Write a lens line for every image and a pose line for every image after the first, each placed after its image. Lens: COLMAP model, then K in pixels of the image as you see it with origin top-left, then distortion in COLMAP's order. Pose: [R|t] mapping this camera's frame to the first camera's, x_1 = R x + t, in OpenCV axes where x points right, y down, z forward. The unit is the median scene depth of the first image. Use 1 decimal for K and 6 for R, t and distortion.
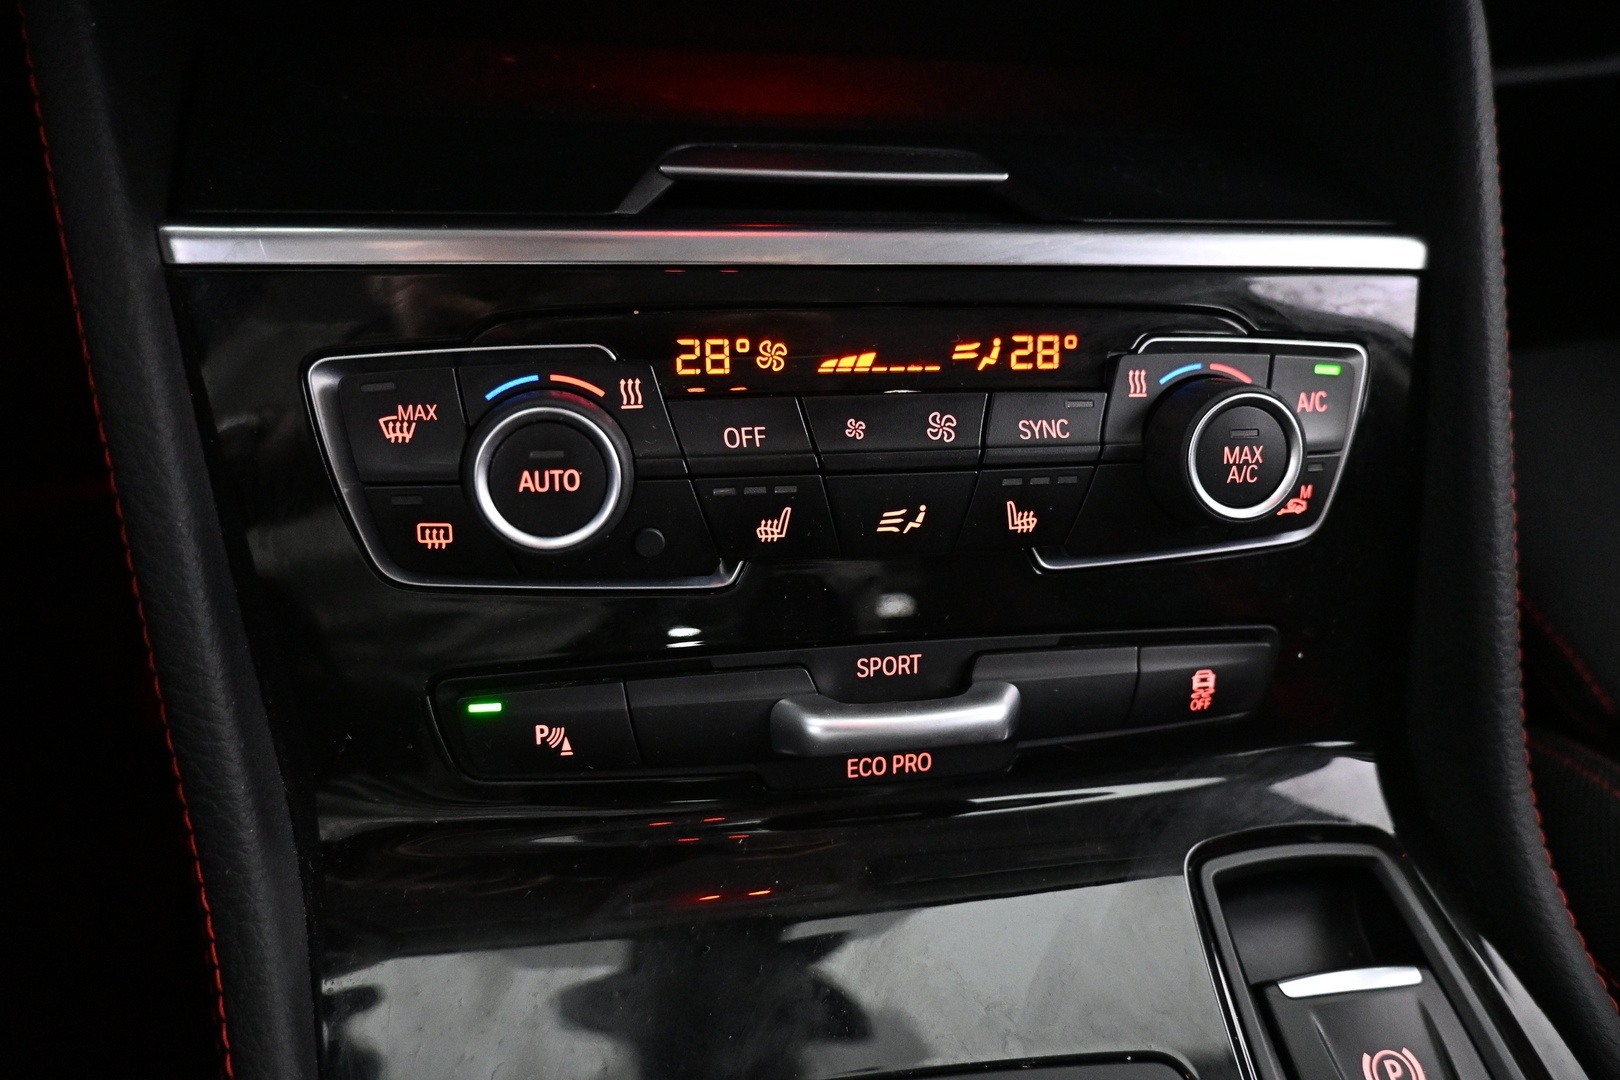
lens RADIAL K [[1041.4, 0, 810.2], [0, 1041.4, 508.2], [0, 0, 1]] dist [-0.005901, 0.003764]
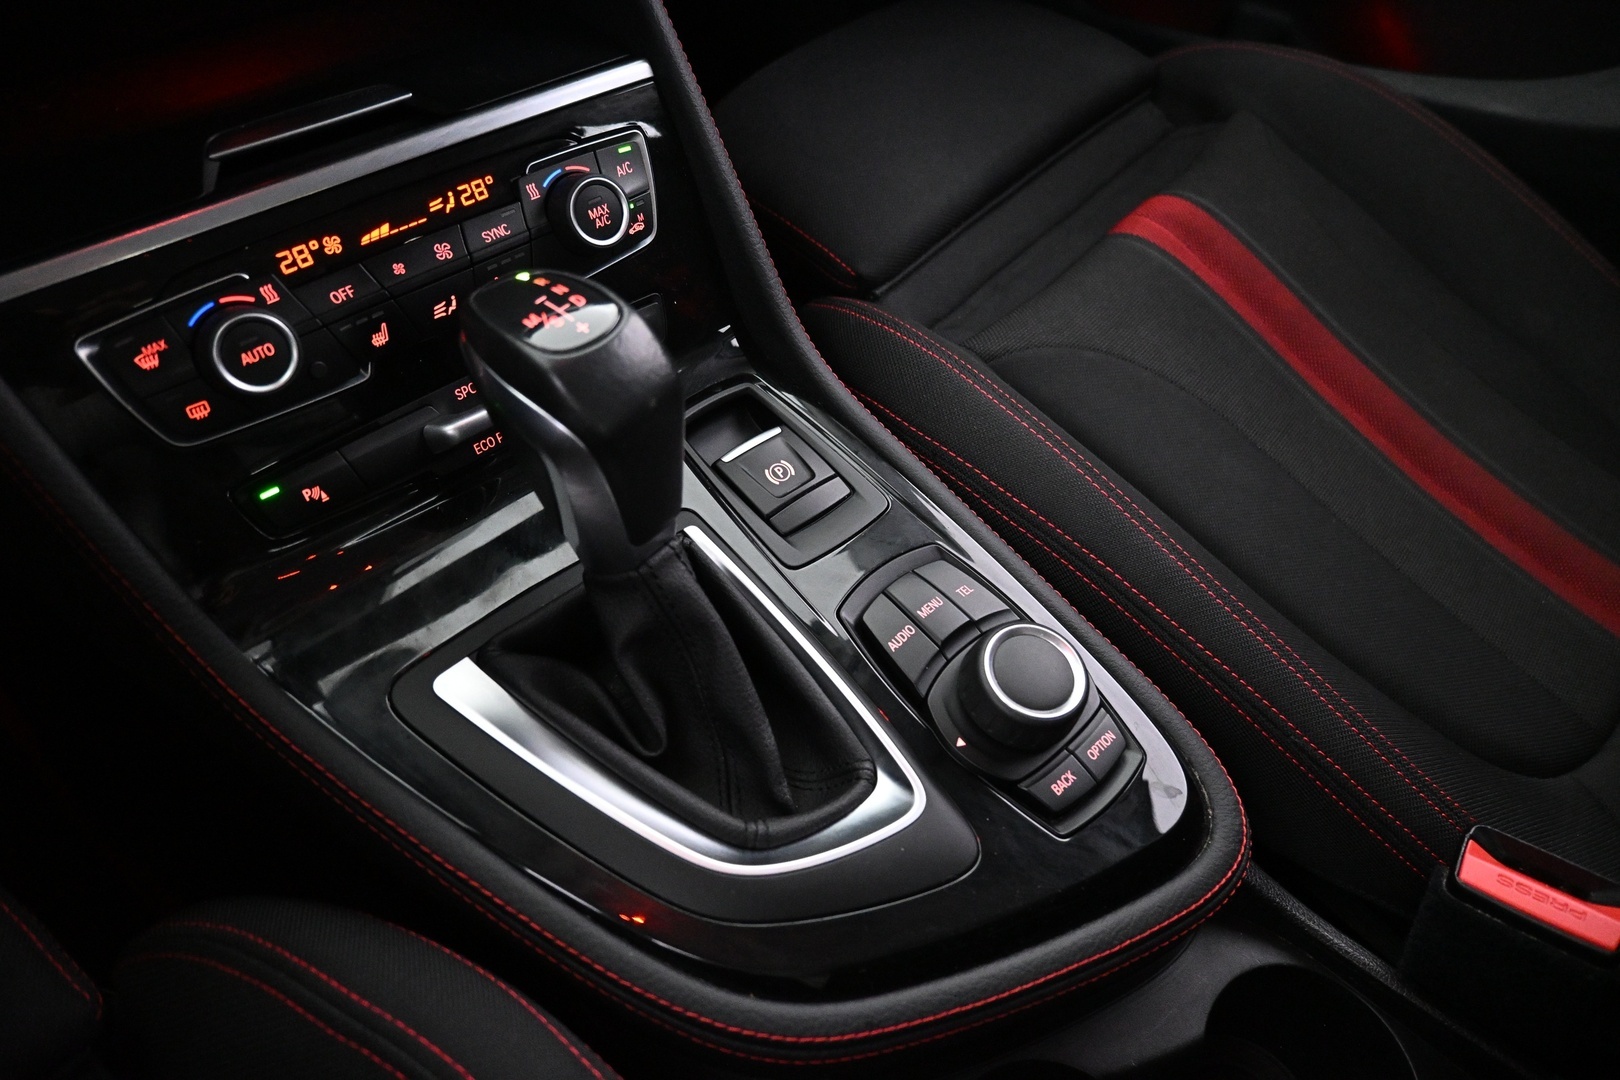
lens RADIAL K [[1041.4, 0, 810.2], [0, 1041.4, 508.2], [0, 0, 1]] dist [-0.005901, 0.003764]
pose [[0.818941, -0.434280, 0.375149, -0.220846], [0.342156, 0.894306, 0.288350, 0.018104], [-0.460723, -0.107782, 0.880975, -0.922377]]
